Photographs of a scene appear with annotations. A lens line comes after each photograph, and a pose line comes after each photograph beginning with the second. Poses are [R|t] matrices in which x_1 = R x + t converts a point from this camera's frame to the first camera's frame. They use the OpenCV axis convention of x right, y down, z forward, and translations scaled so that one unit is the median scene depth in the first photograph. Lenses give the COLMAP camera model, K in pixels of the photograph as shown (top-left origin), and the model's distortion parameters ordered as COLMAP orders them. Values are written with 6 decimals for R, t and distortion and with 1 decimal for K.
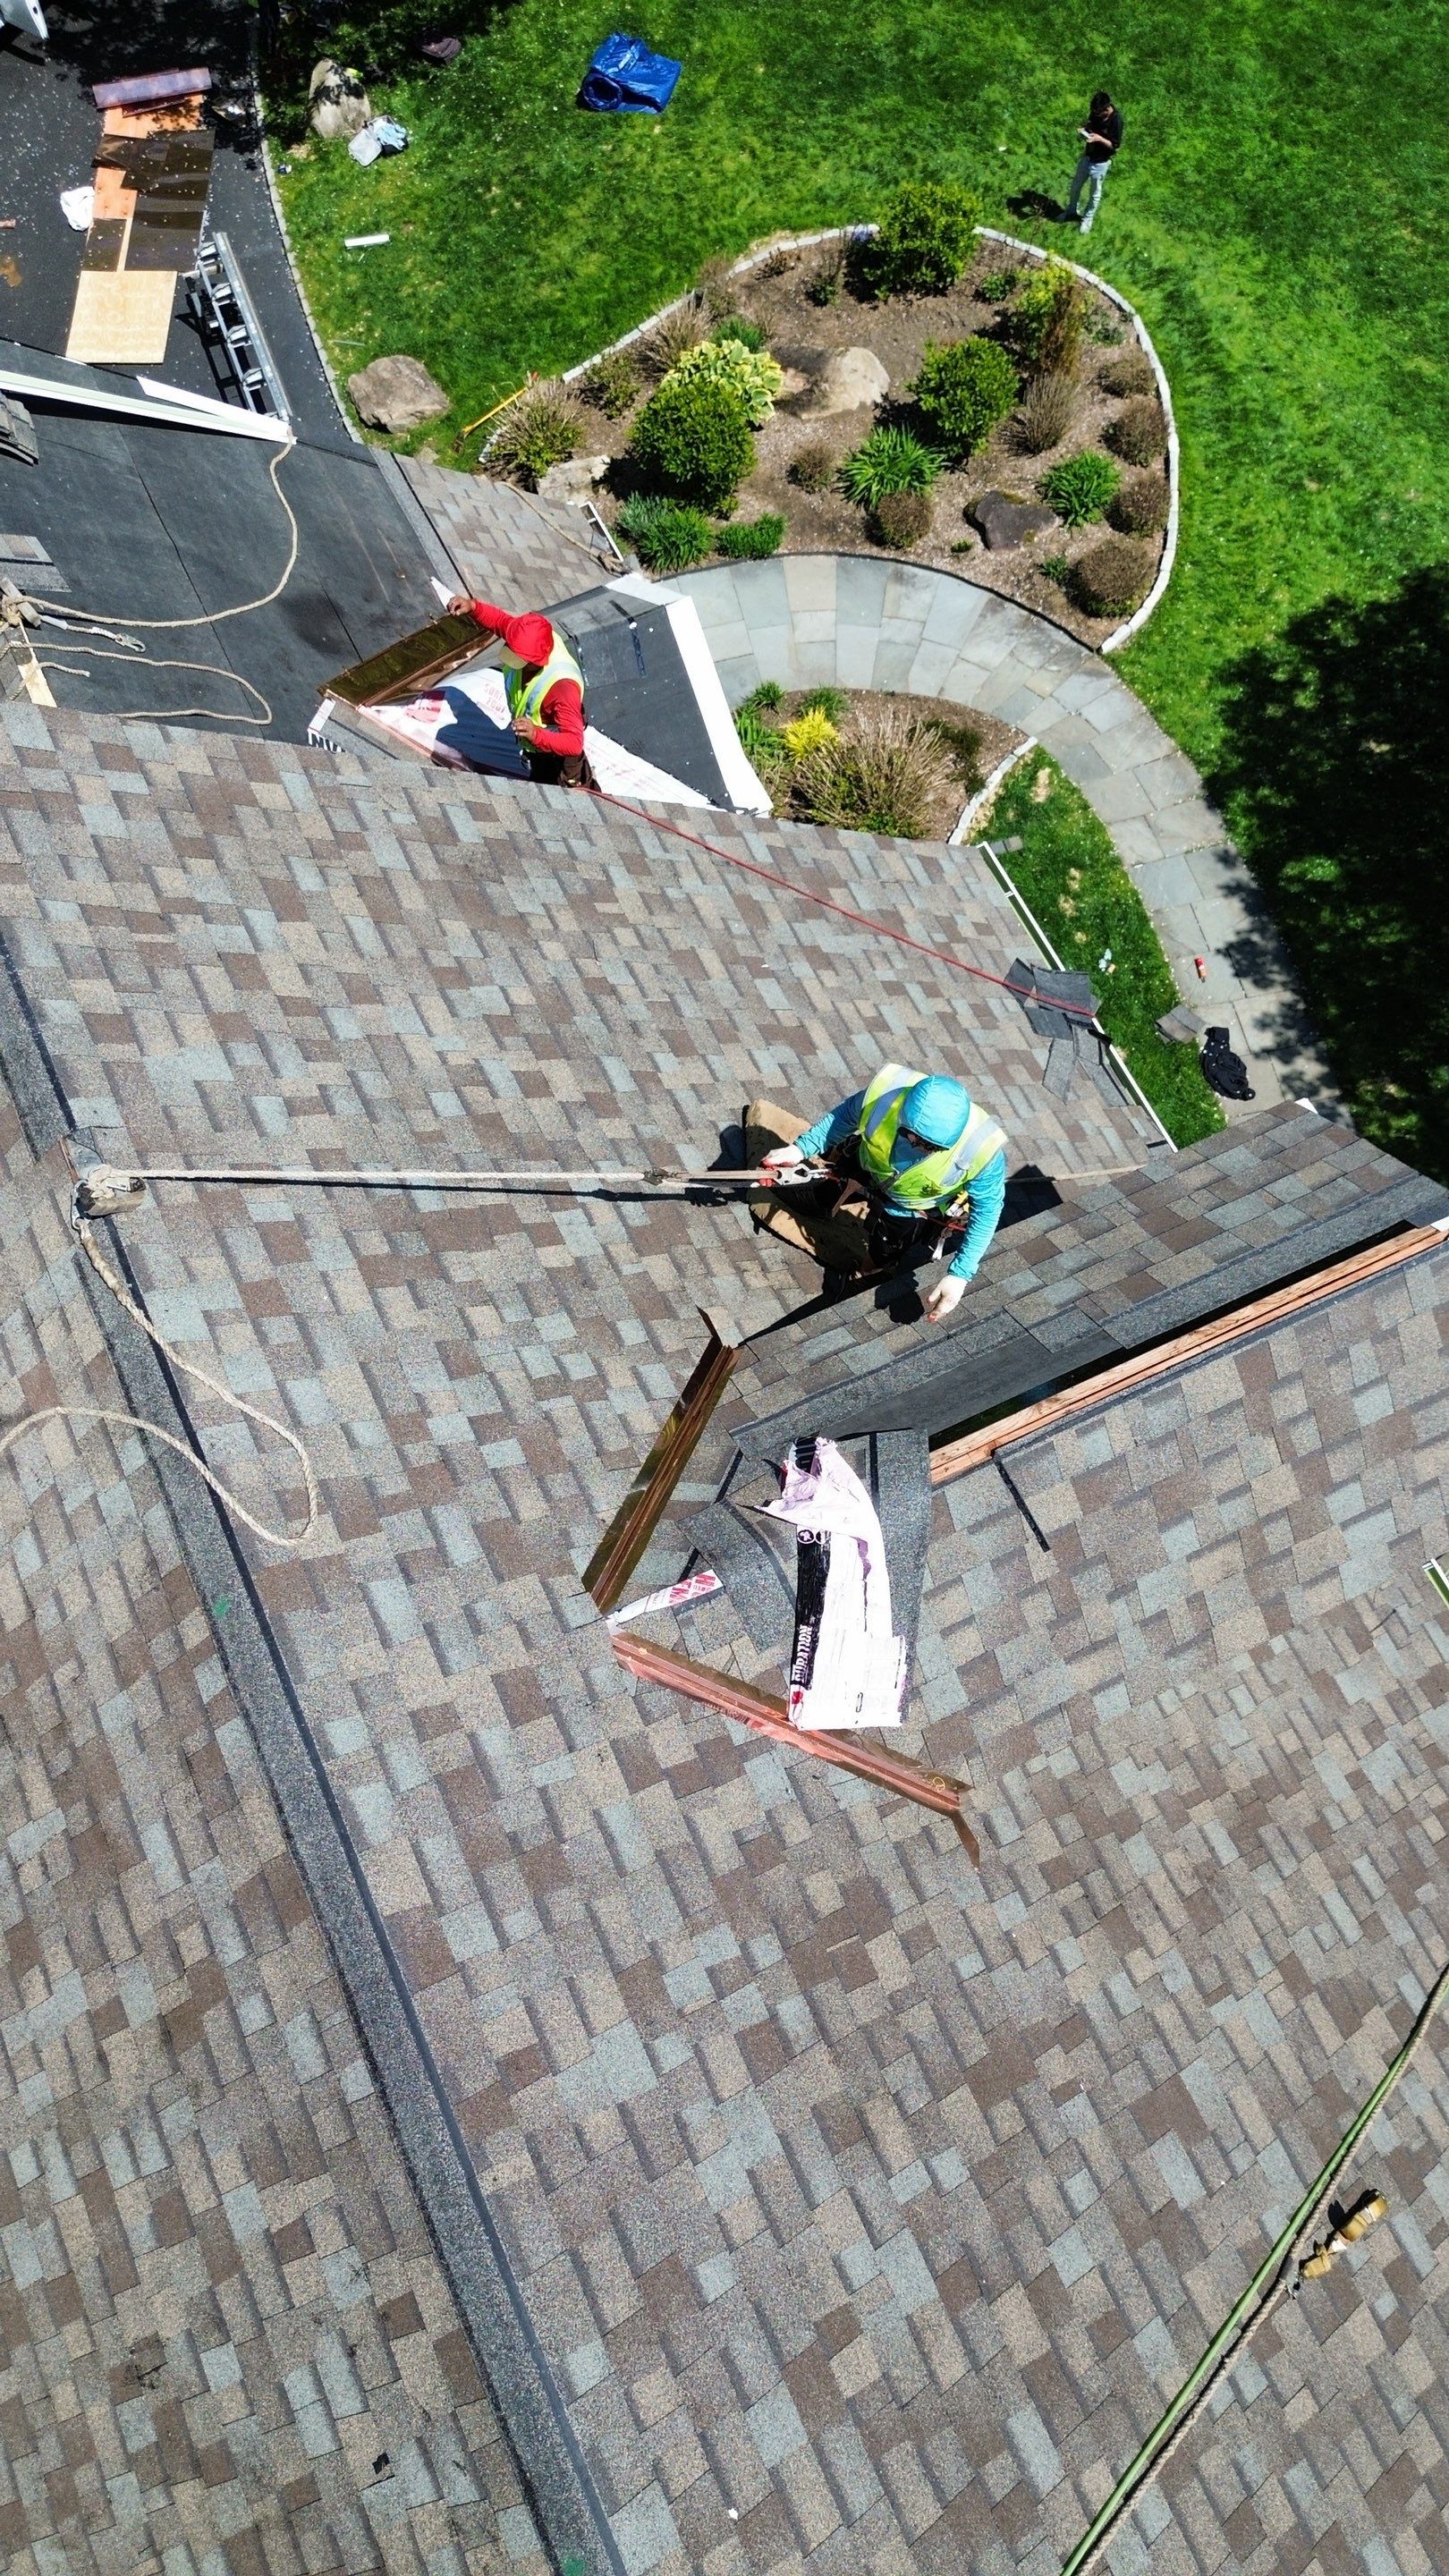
lens RADIAL K [[1829.3, 0, 708.1], [0, 1829.3, 1302.2], [0, 0, 1]] dist [0.074813, -0.081810]
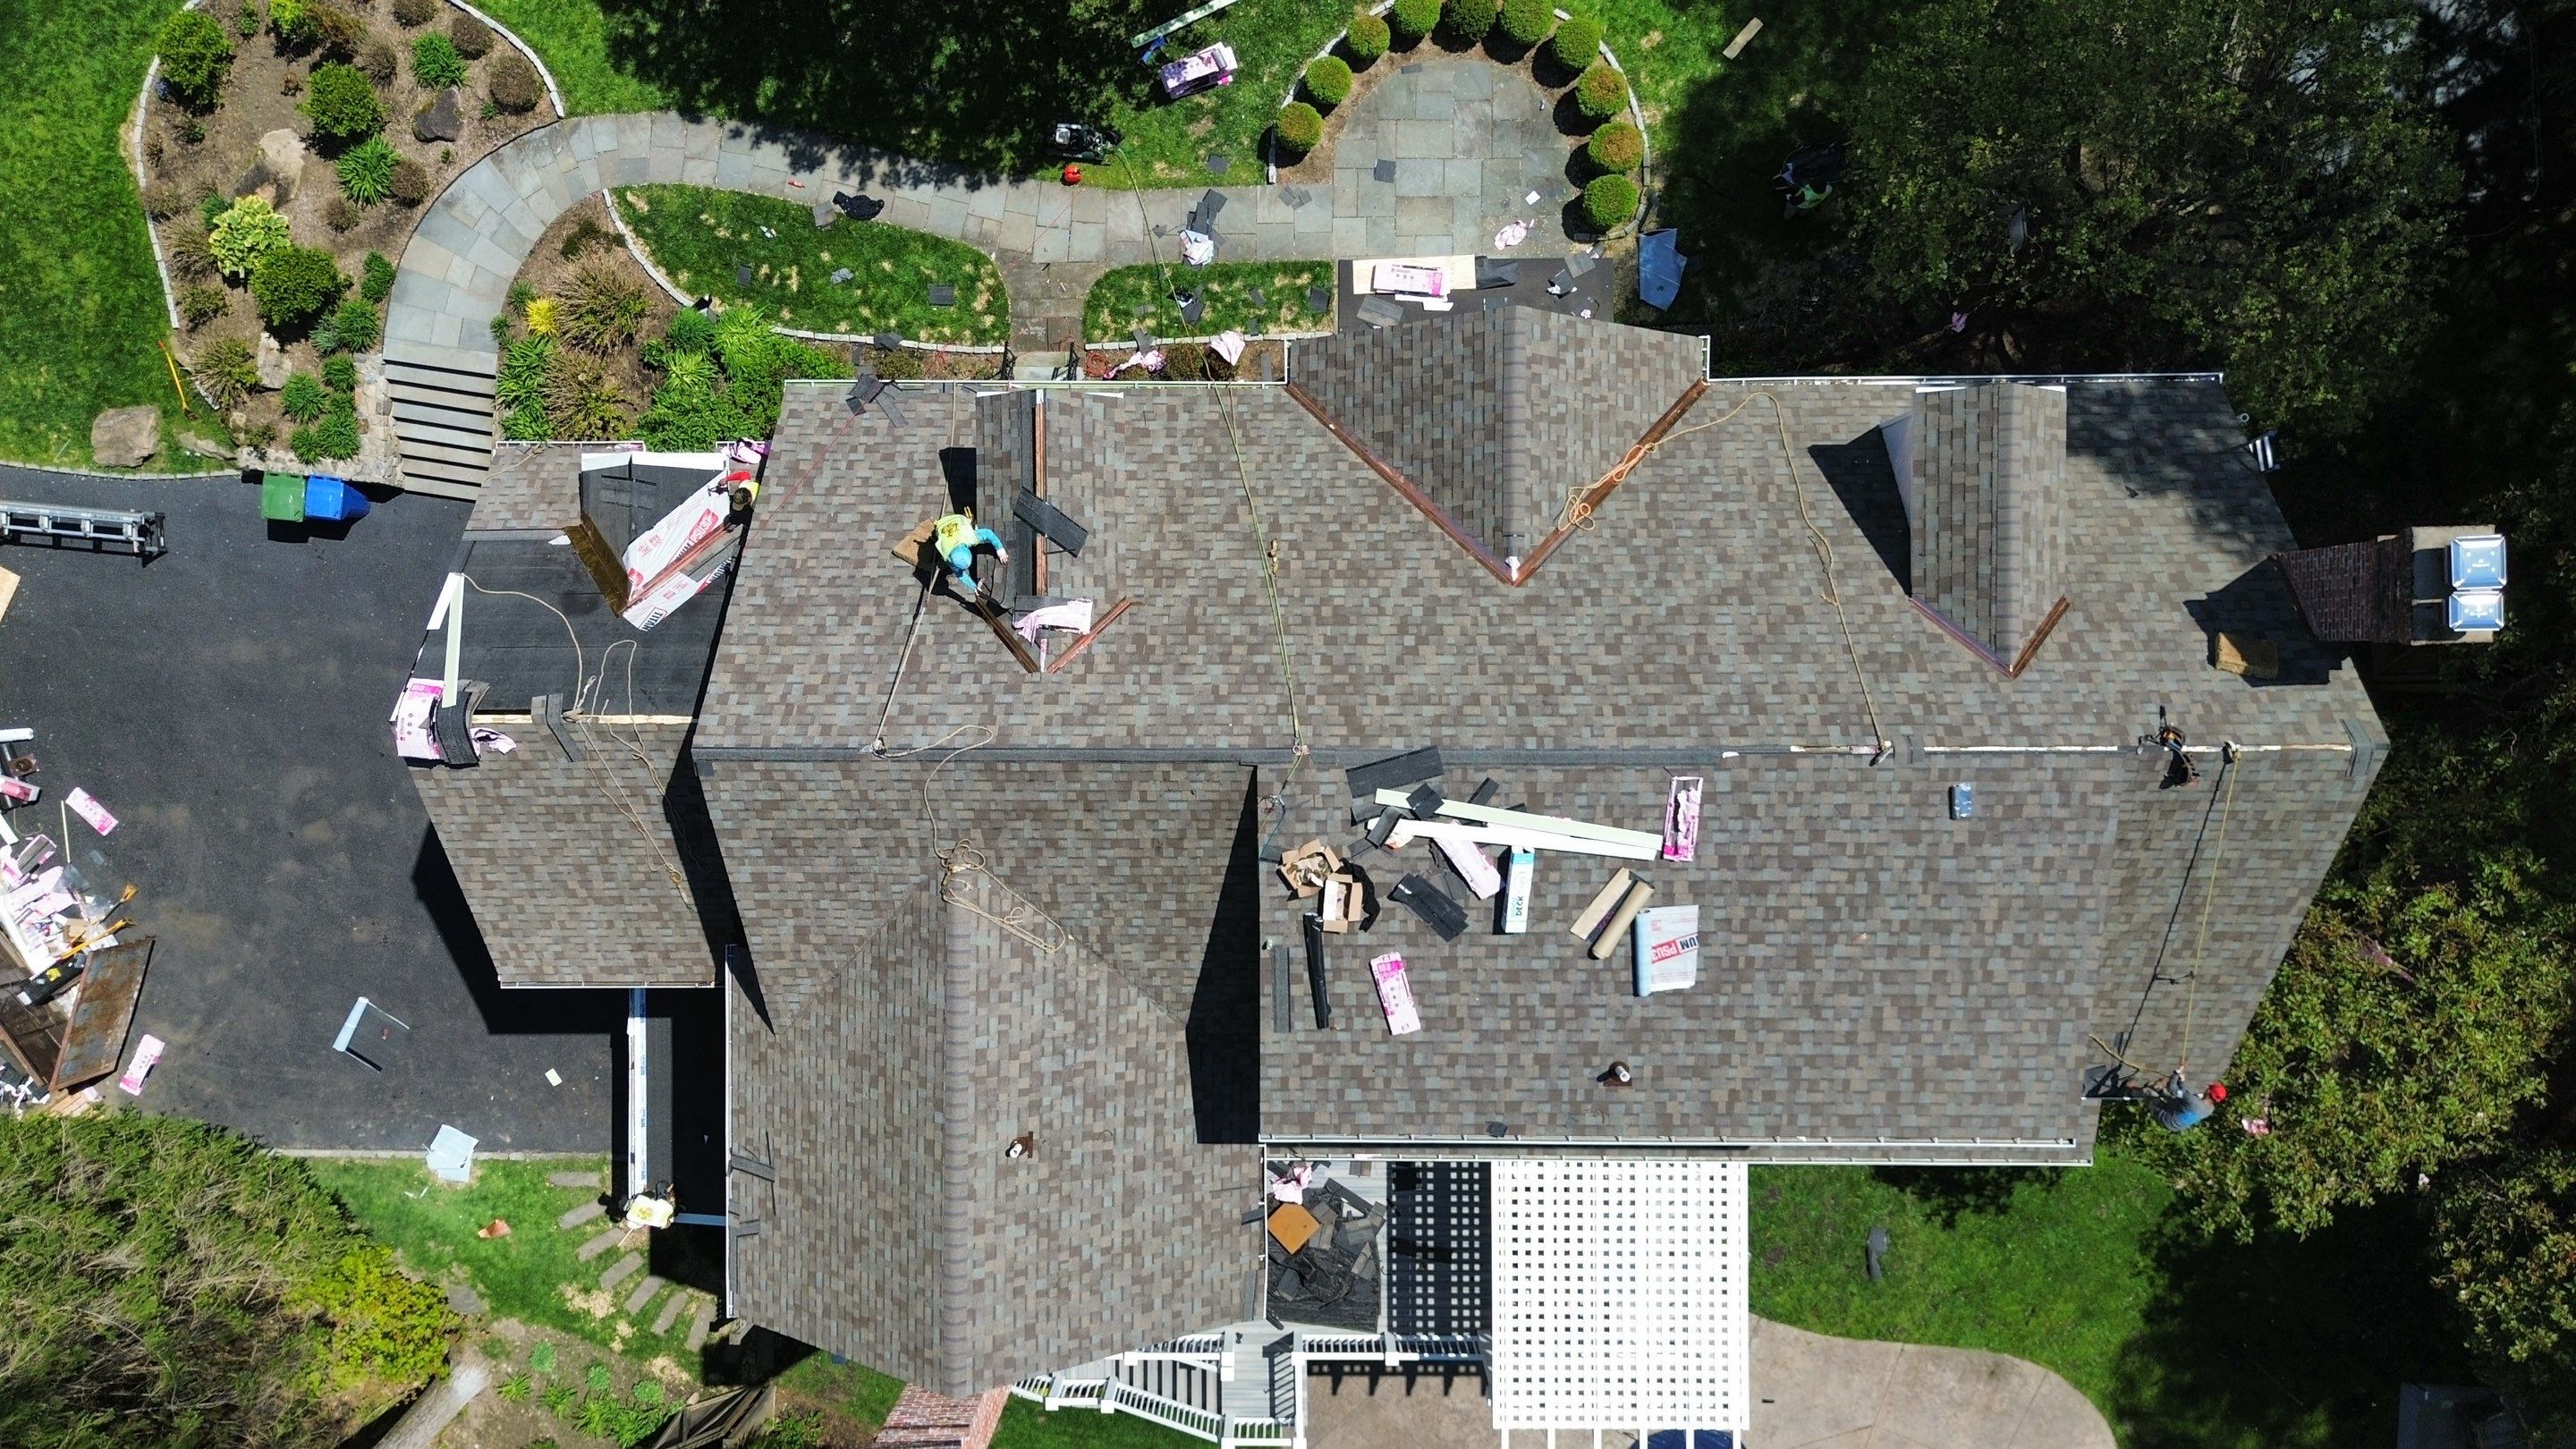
lens RADIAL K [[1829.3, 0, 1291.4], [0, 1829.3, 730.2], [0, 0, 1]] dist [0.074813, -0.081810]
pose [[0.425559, -0.904840, -0.012847, 0.028654], [0.846341, 0.392940, 0.359589, -0.196654], [-0.320322, -0.163899, 0.933022, -0.757322]]
